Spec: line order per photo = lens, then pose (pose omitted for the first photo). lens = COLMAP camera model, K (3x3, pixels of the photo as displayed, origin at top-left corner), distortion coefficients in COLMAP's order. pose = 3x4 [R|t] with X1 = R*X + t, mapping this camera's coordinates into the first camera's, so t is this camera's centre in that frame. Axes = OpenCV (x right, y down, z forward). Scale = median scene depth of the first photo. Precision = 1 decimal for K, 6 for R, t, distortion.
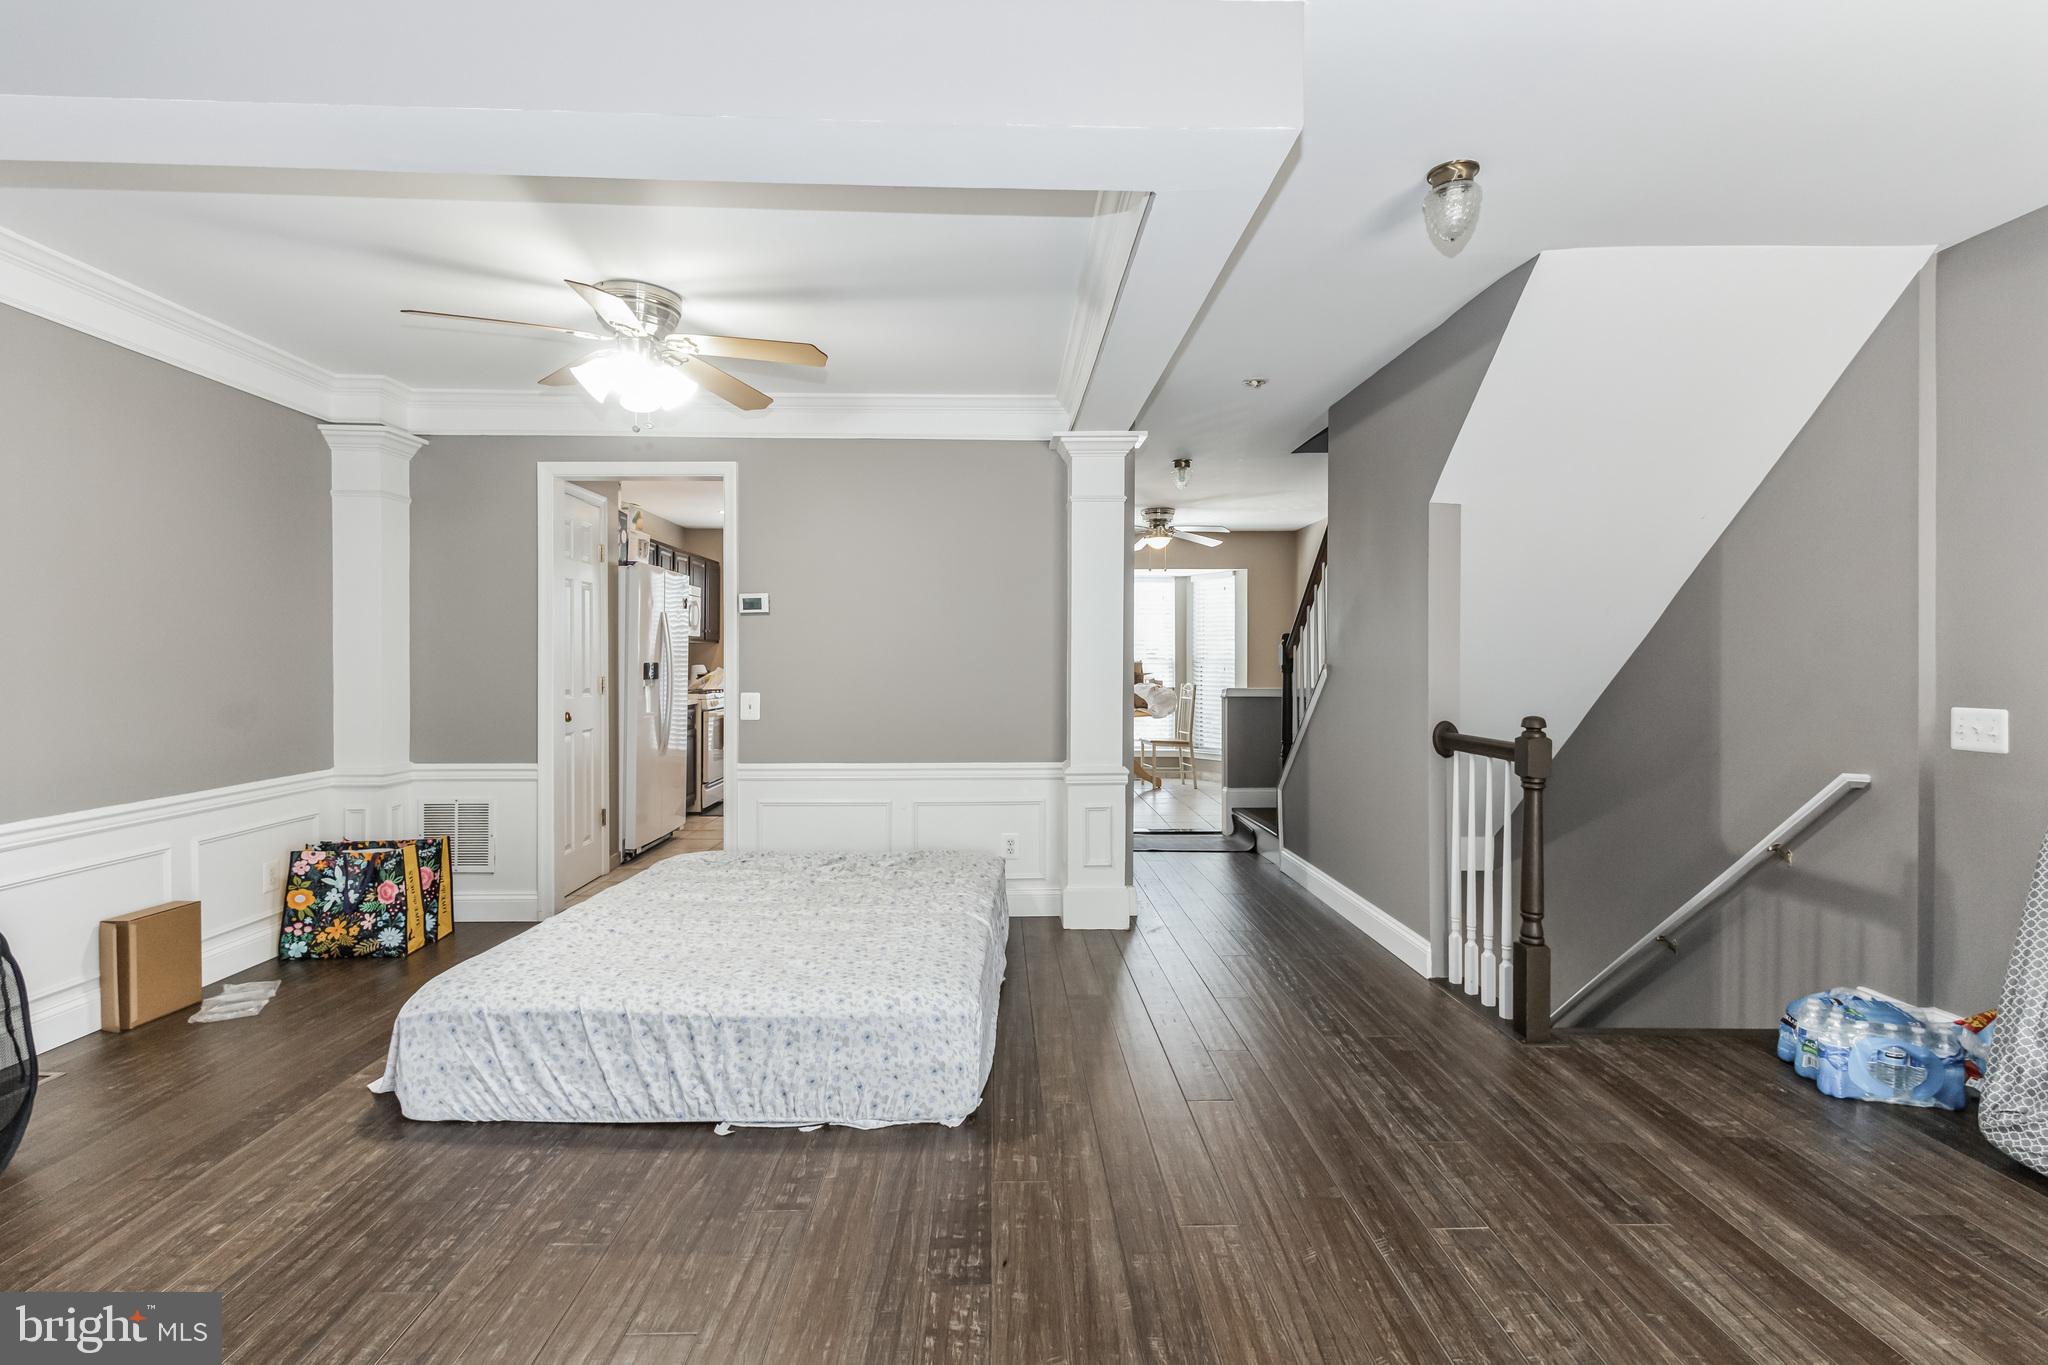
lens RADIAL K [[960.4, 0, 1024.0], [0, 960.4, 682.5], [0, 0, 1]] dist [0.000893, 0.000863]
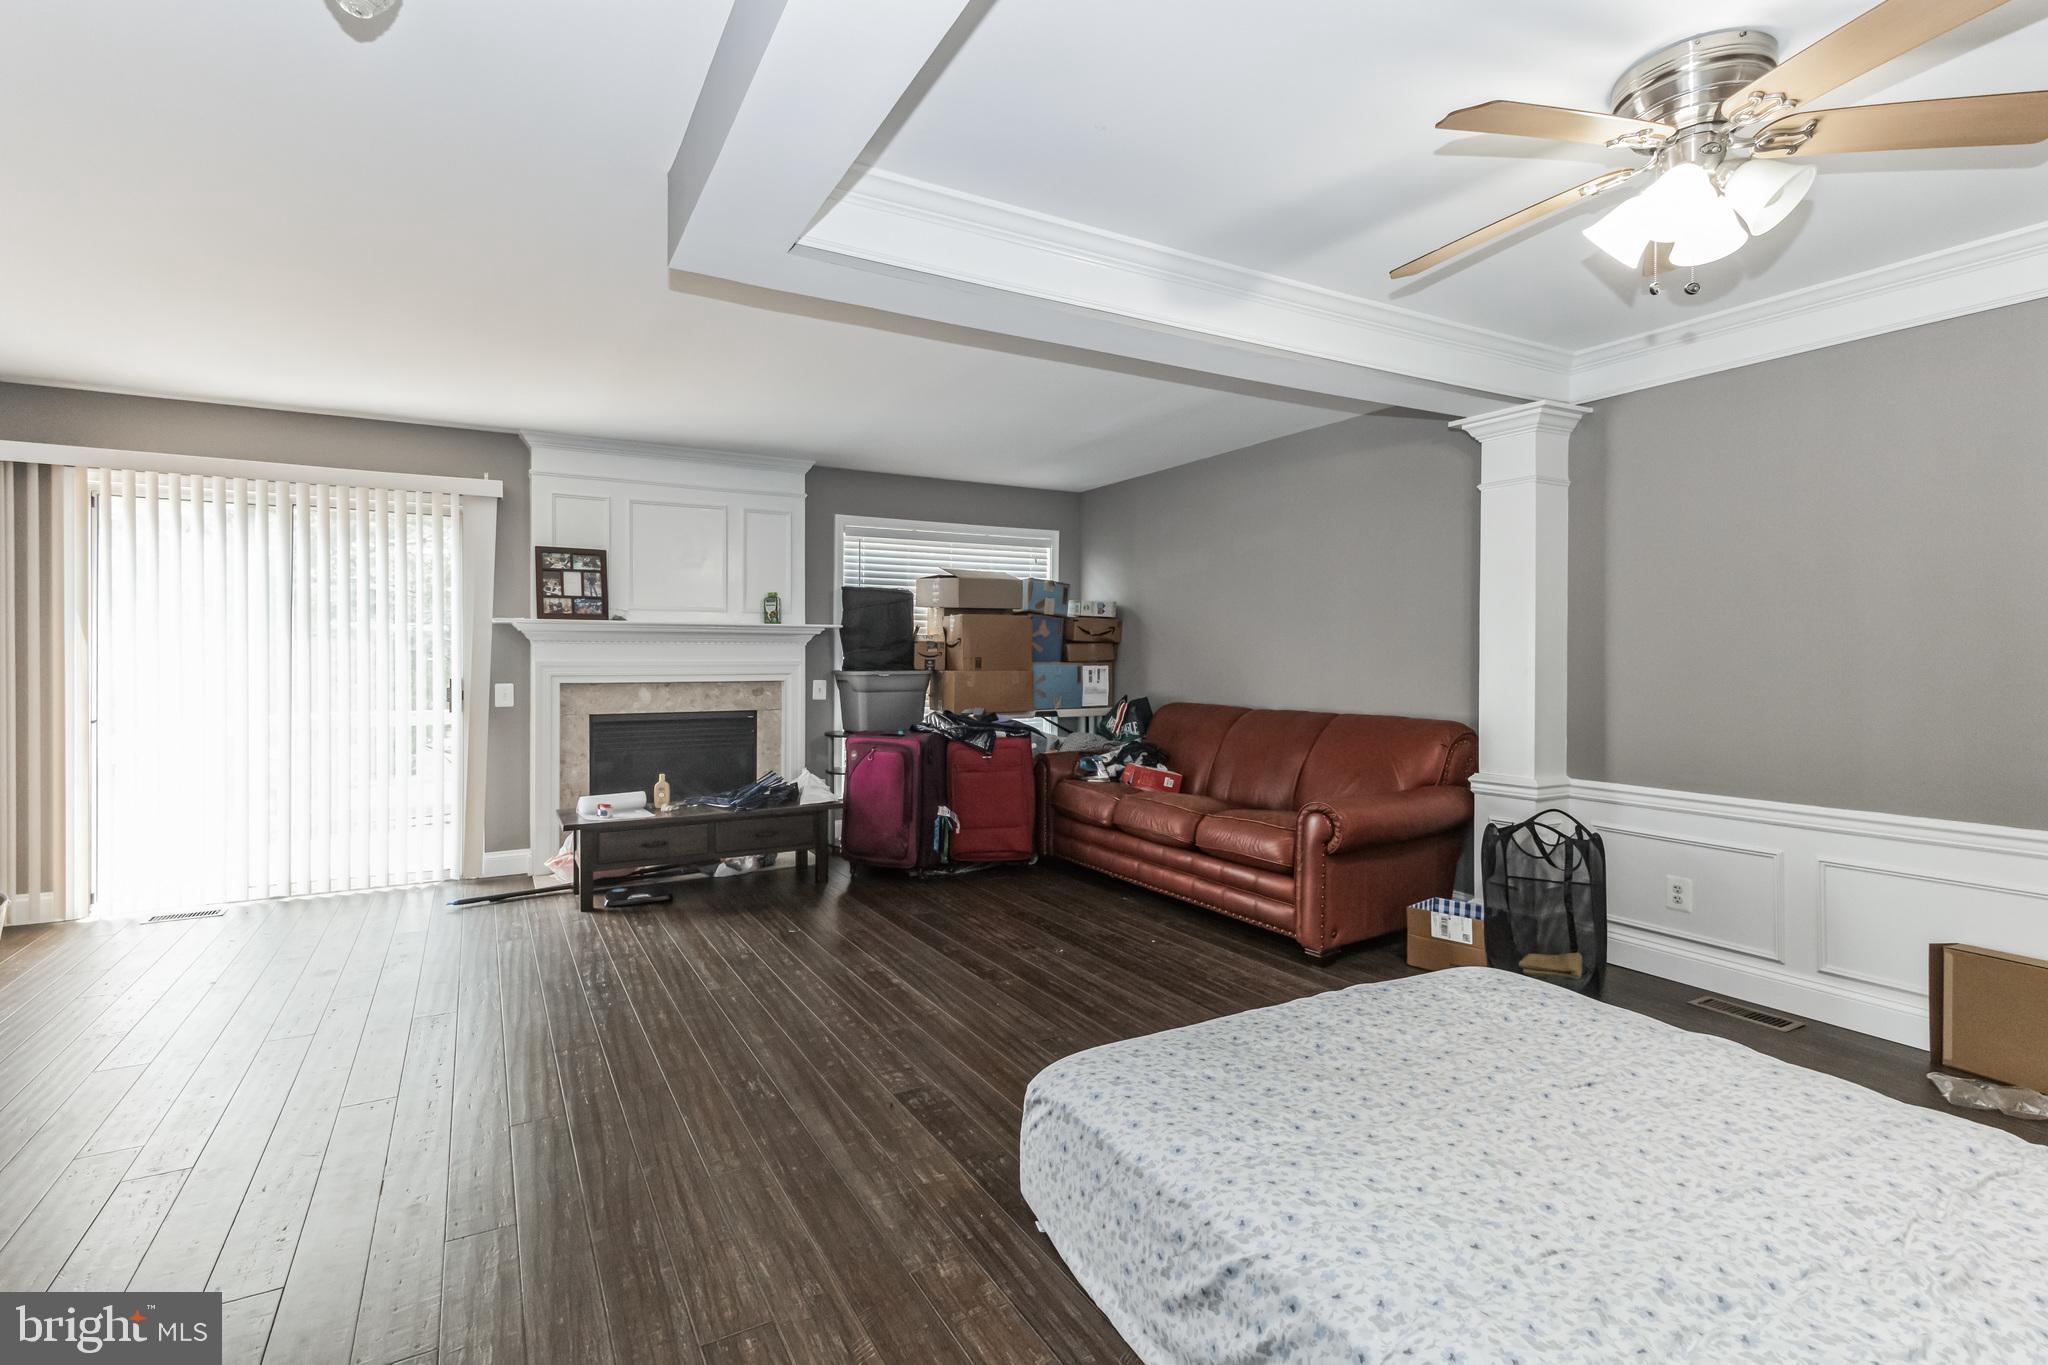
lens RADIAL K [[964.7, 0, 1025.3], [0, 964.7, 678.8], [0, 0, 1]] dist [0.002188, 0.000216]
pose [[-0.889613, 0.007942, -0.456646, 0.360641], [0.001879, 0.999904, 0.013731, -0.004415], [0.456711, 0.011357, -0.889543, 1.943075]]
